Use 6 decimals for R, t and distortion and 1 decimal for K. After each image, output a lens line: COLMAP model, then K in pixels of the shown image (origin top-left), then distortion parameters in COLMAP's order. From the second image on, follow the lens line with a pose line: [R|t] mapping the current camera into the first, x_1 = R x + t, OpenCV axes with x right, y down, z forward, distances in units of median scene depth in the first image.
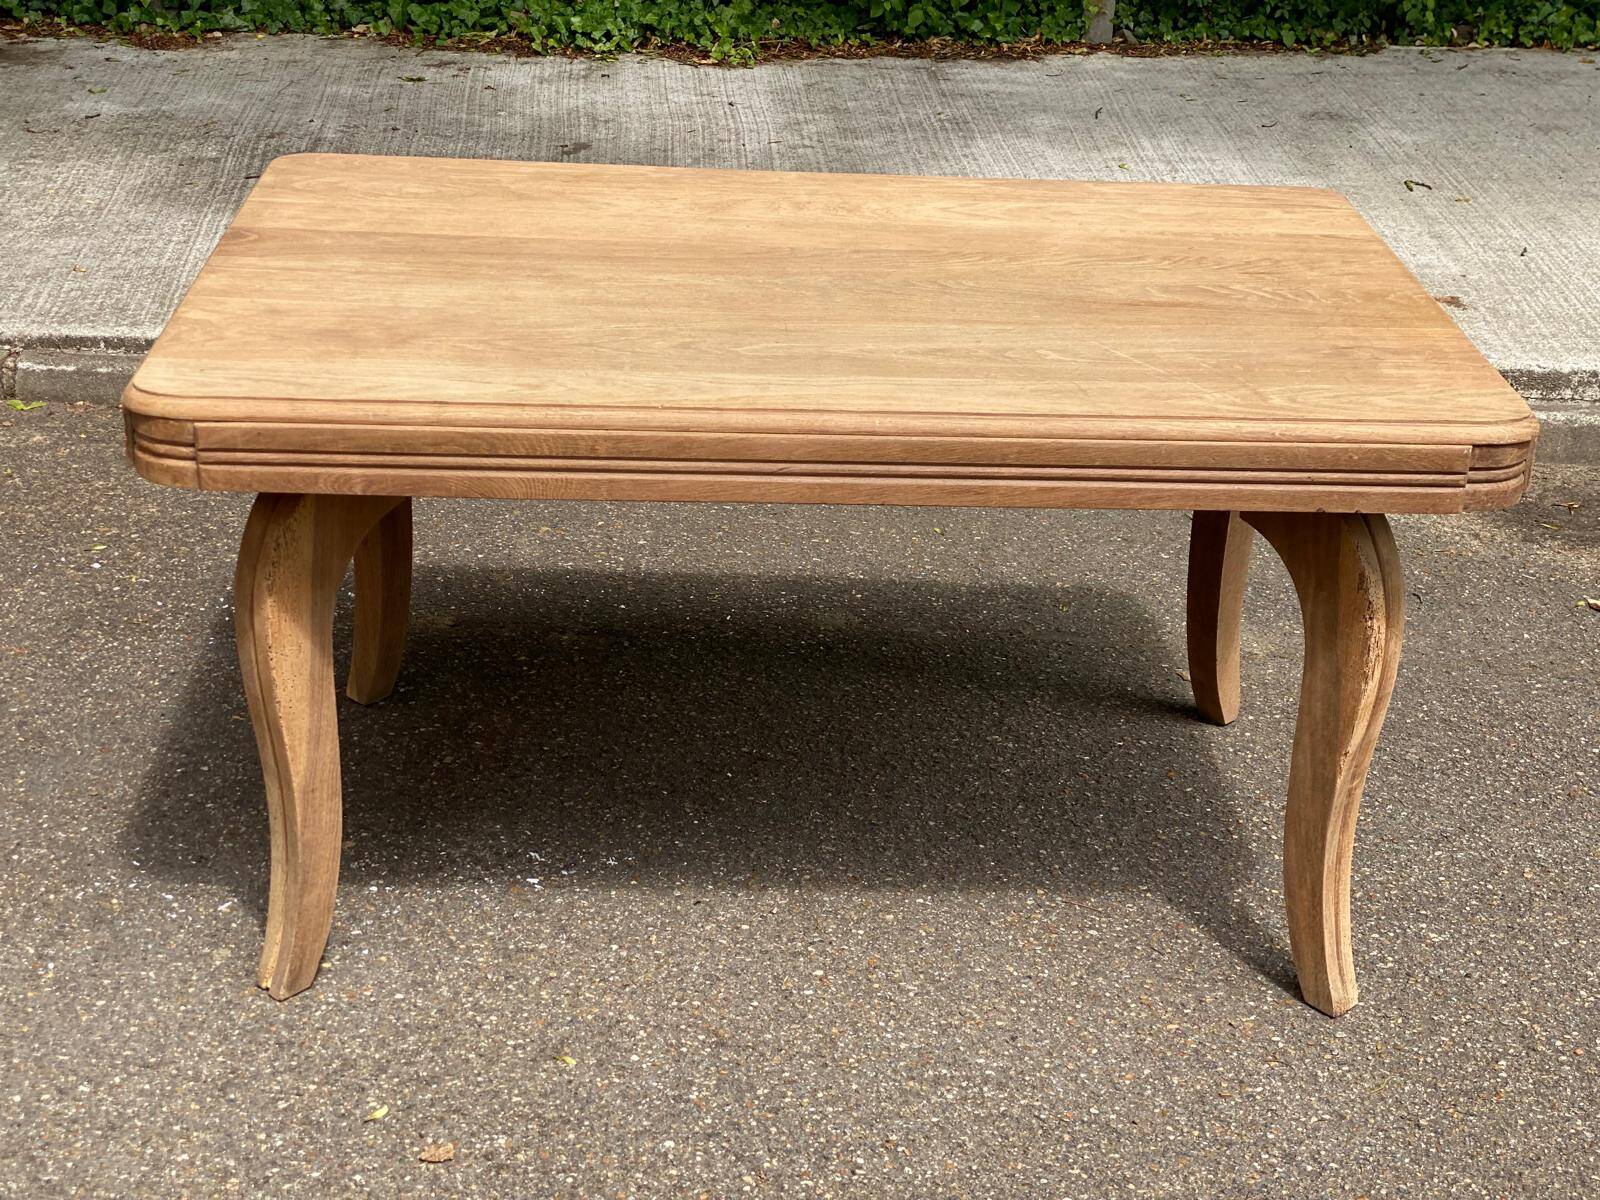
lens RADIAL K [[2435.8, 0, 796.7], [0, 2435.8, 574.6], [0, 0, 1]] dist [-0.058913, 1.537766]
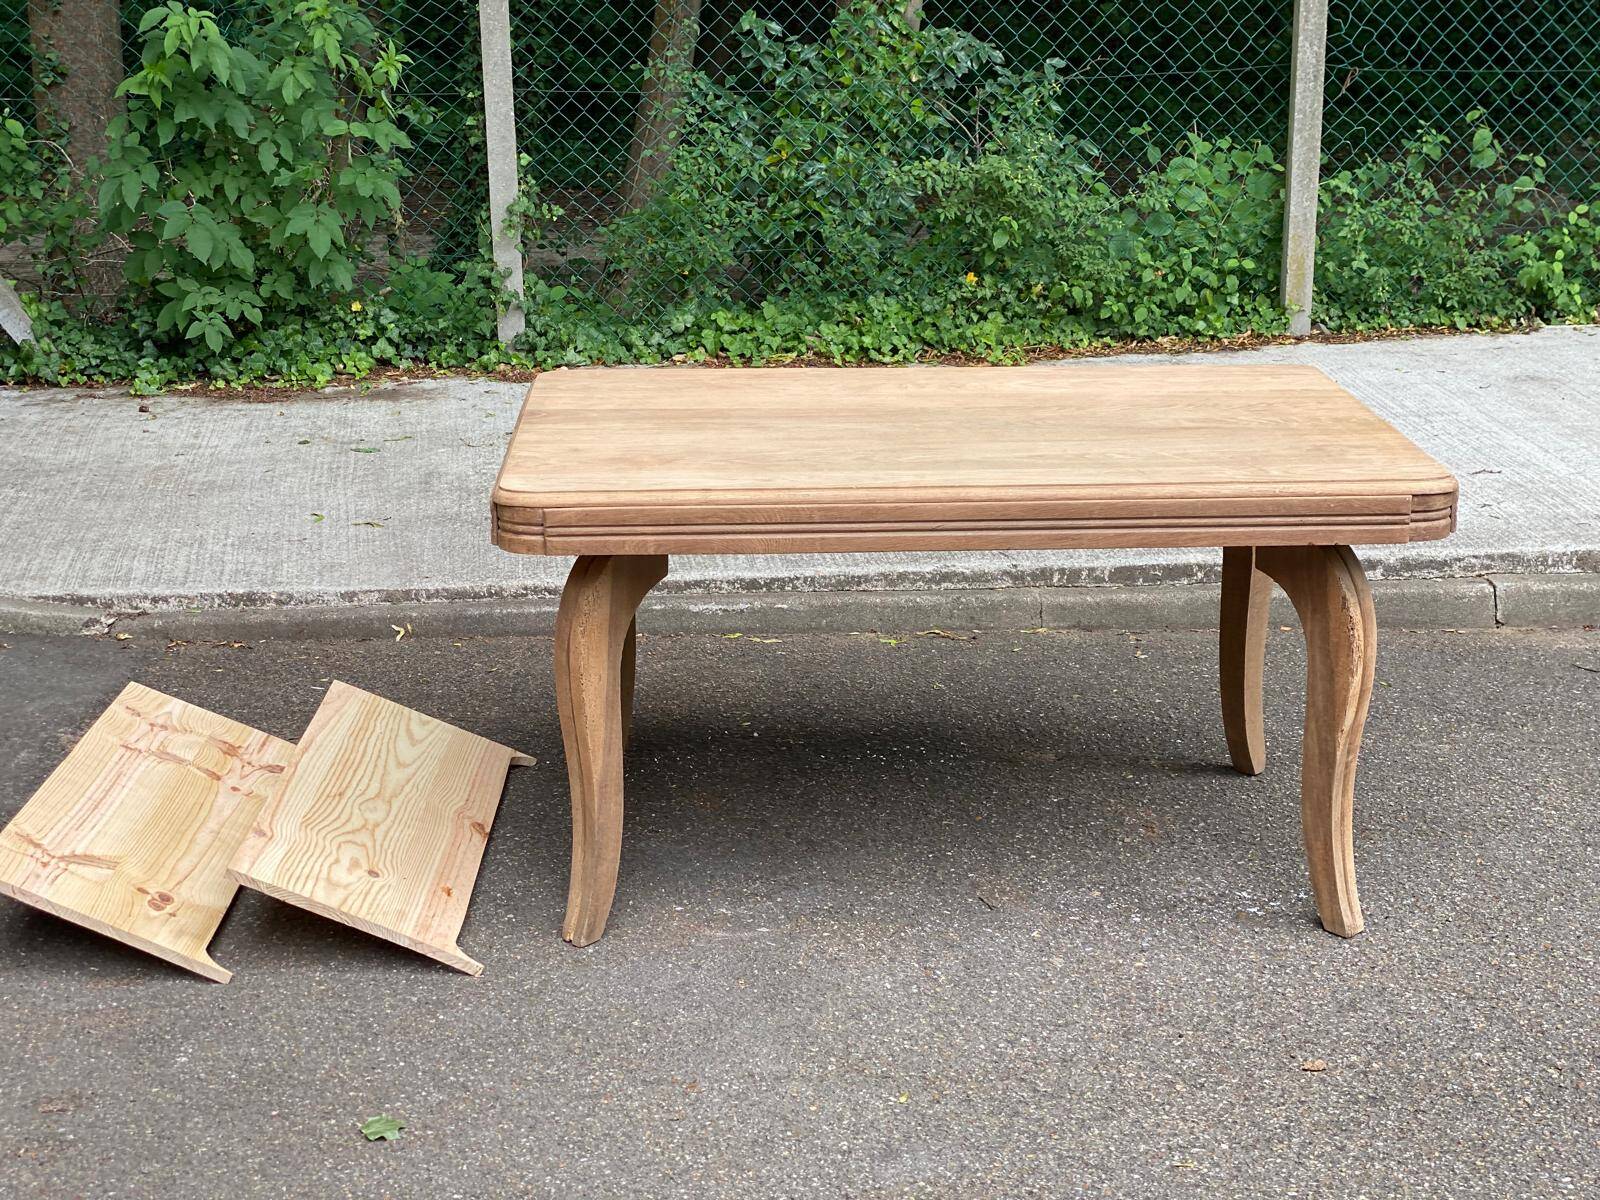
lens RADIAL K [[2369.2, 0, 764.2], [0, 2369.2, 600.5], [0, 0, 1]] dist [0.128368, -0.105388]
pose [[0.999171, -0.036651, -0.017707, -0.082324], [0.033936, 0.990293, -0.134789, 0.178655], [0.022475, 0.134077, 0.990716, -0.390384]]
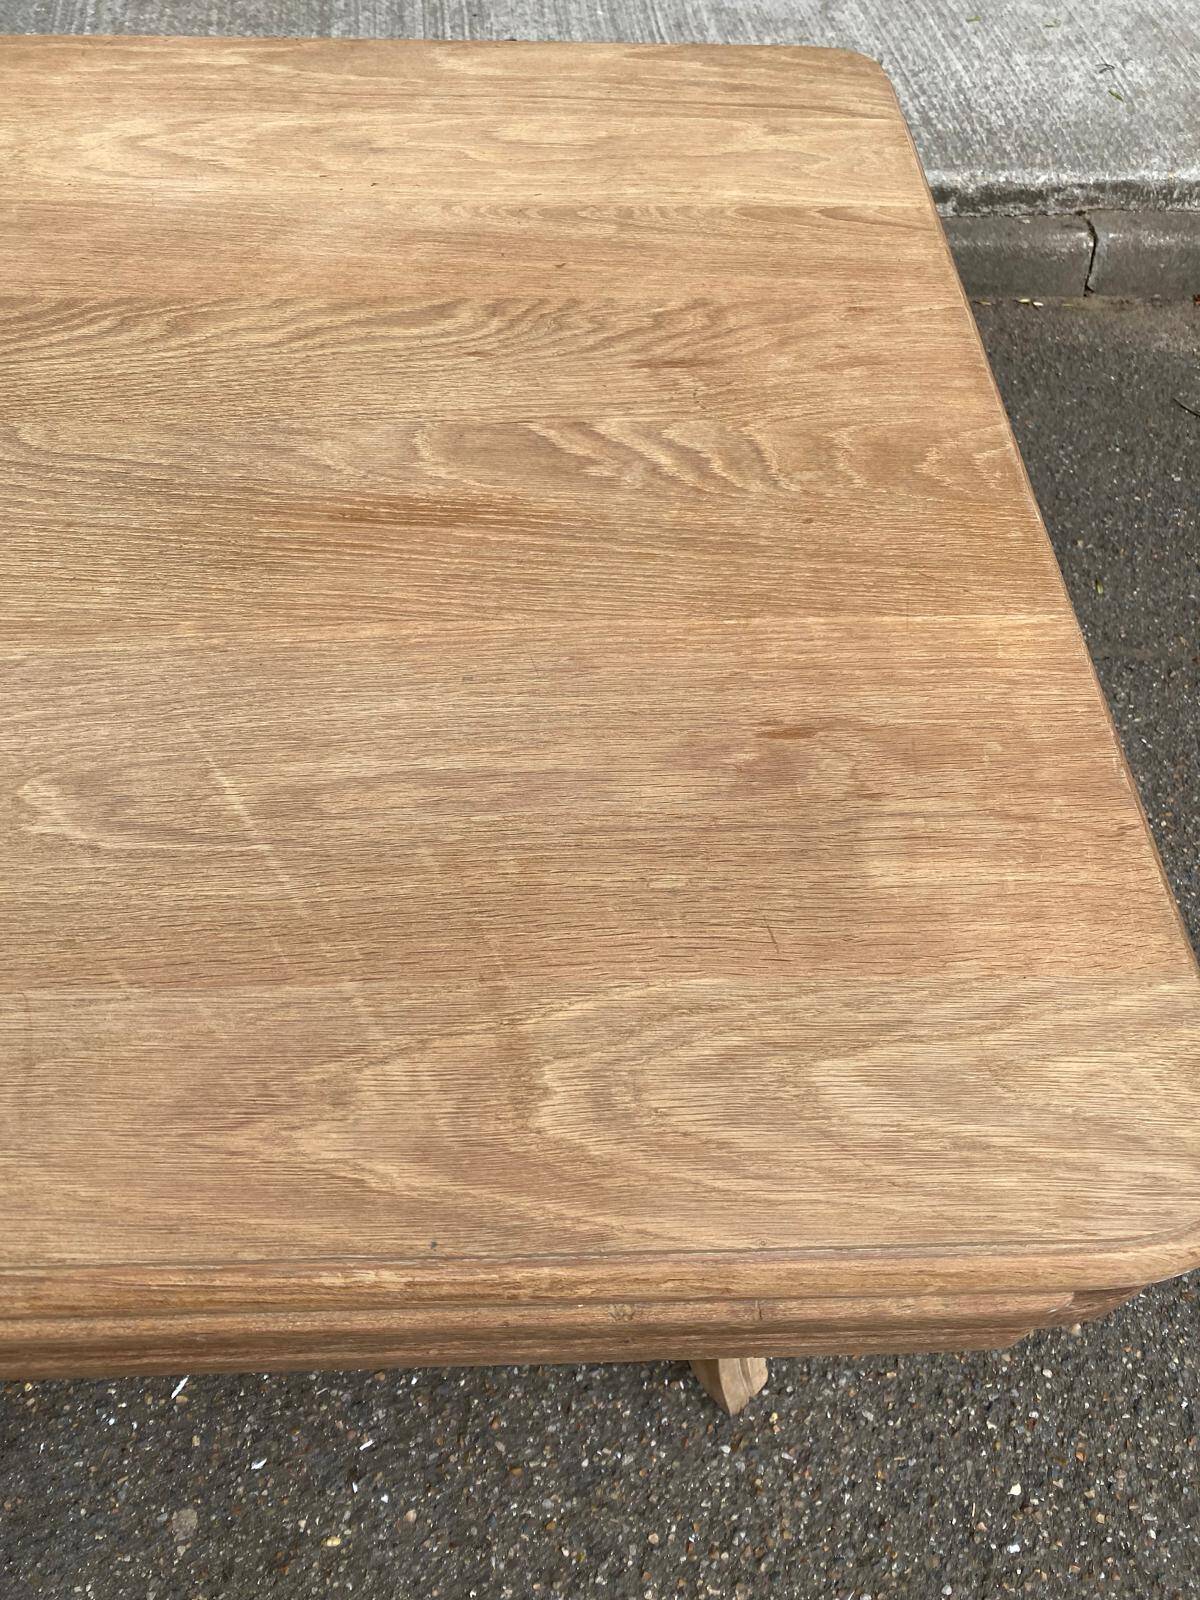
lens RADIAL K [[1228.3, 0, 599.2], [0, 1228.3, 792.4], [0, 0, 1]] dist [0.007664, -0.000952]
pose [[0.999967, -0.007475, -0.003171, 0.196383], [0.008056, 0.864565, 0.502457, -0.194362], [-0.001014, -0.502466, 0.864597, 0.832722]]
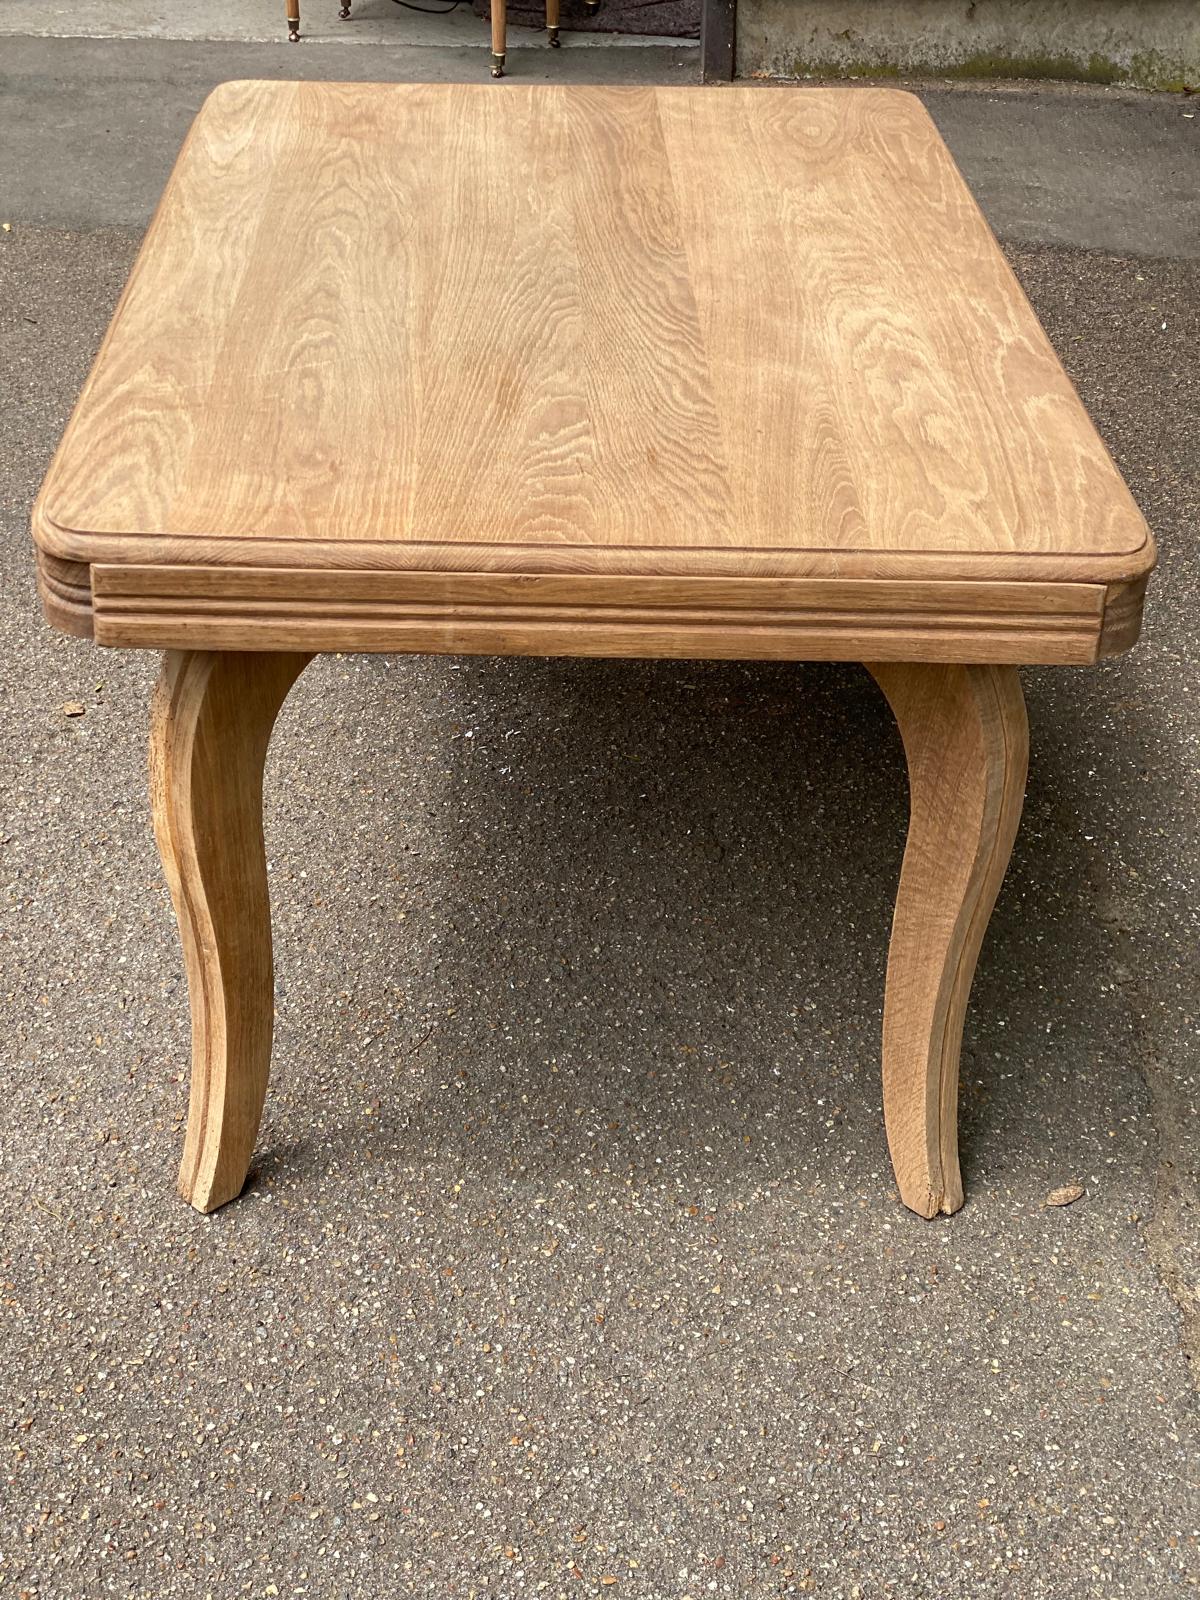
lens RADIAL K [[2435.8, 0, 600.0], [0, 2435.8, 800.0], [0, 0, 1]] dist [-0.058913, 1.537766]
pose [[0.003427, 0.480150, -0.877180, 0.985928], [-0.437446, 0.789522, 0.430460, -0.392209], [0.899238, 0.382243, 0.212745, 0.974536]]
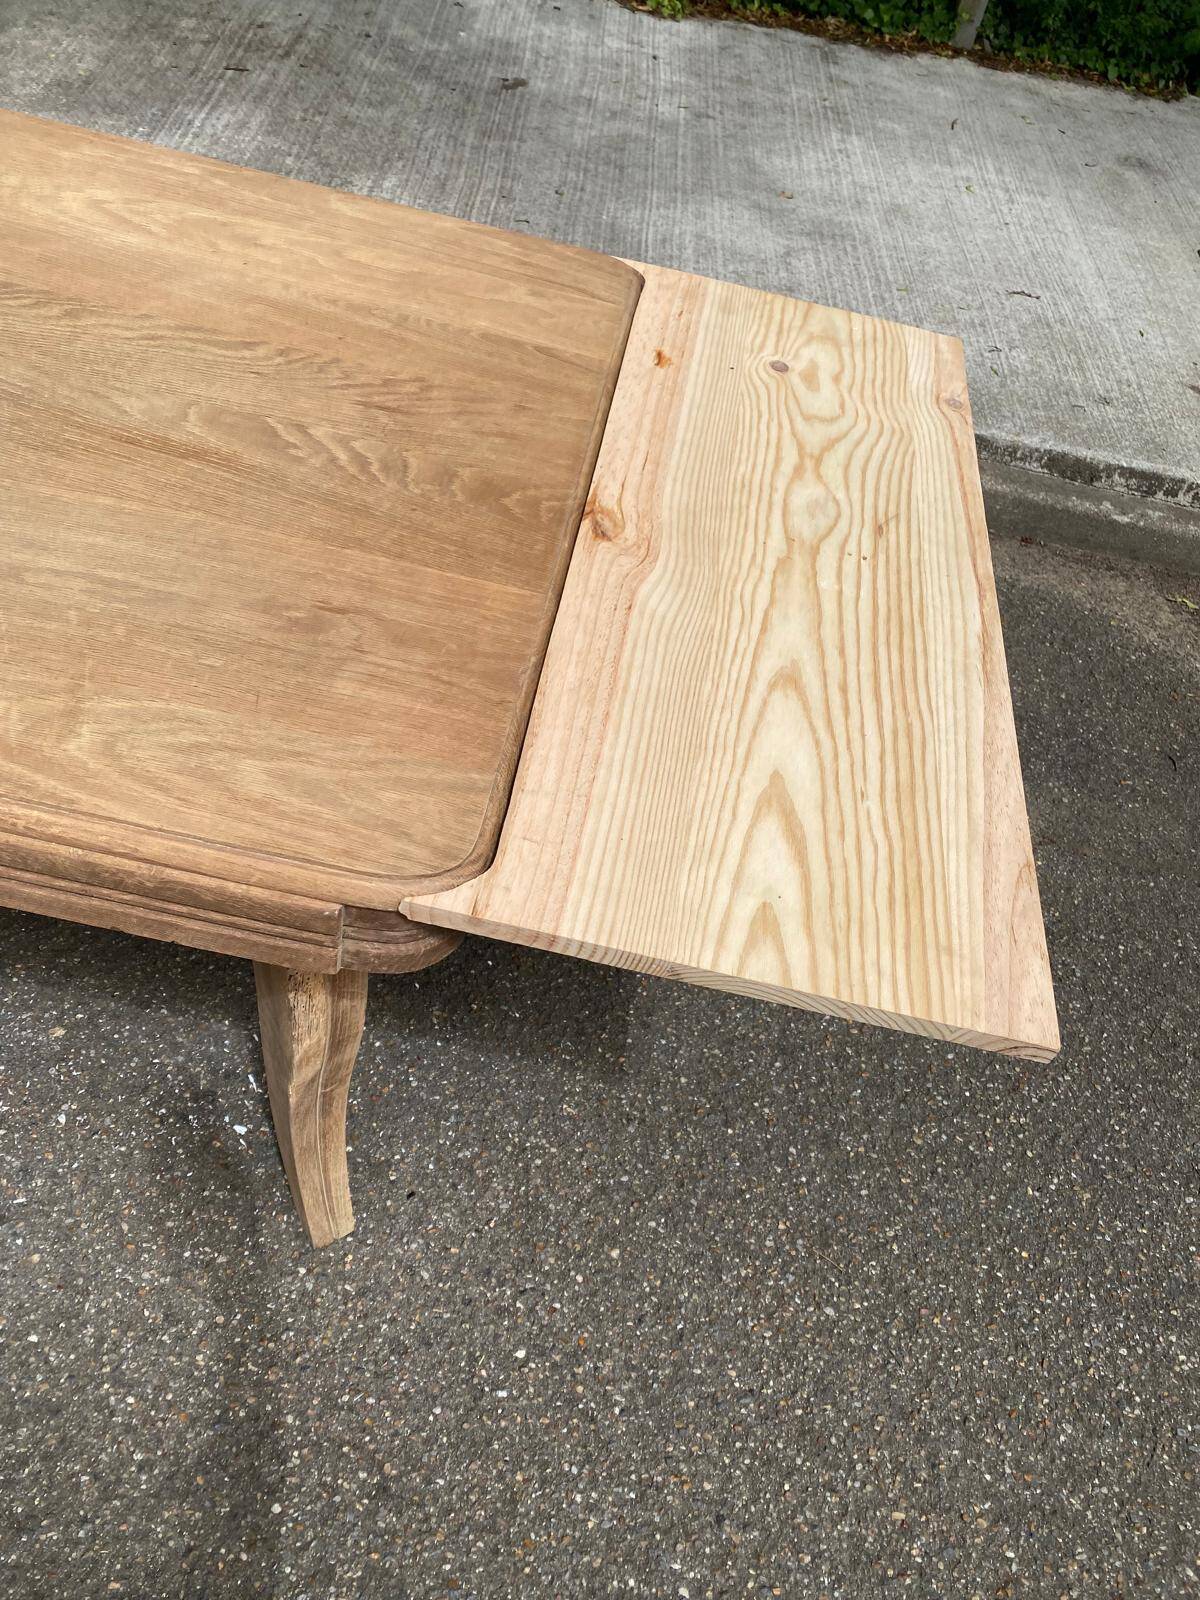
lens RADIAL K [[1230.4, 0, 594.7], [0, 1230.4, 775.4], [0, 0, 1]] dist [0.001532, 0.011161]
pose [[0.976555, 0.214939, -0.011907, 0.315538], [-0.194631, 0.905214, 0.377765, -0.197605], [0.091975, -0.366591, 0.925825, 0.694294]]
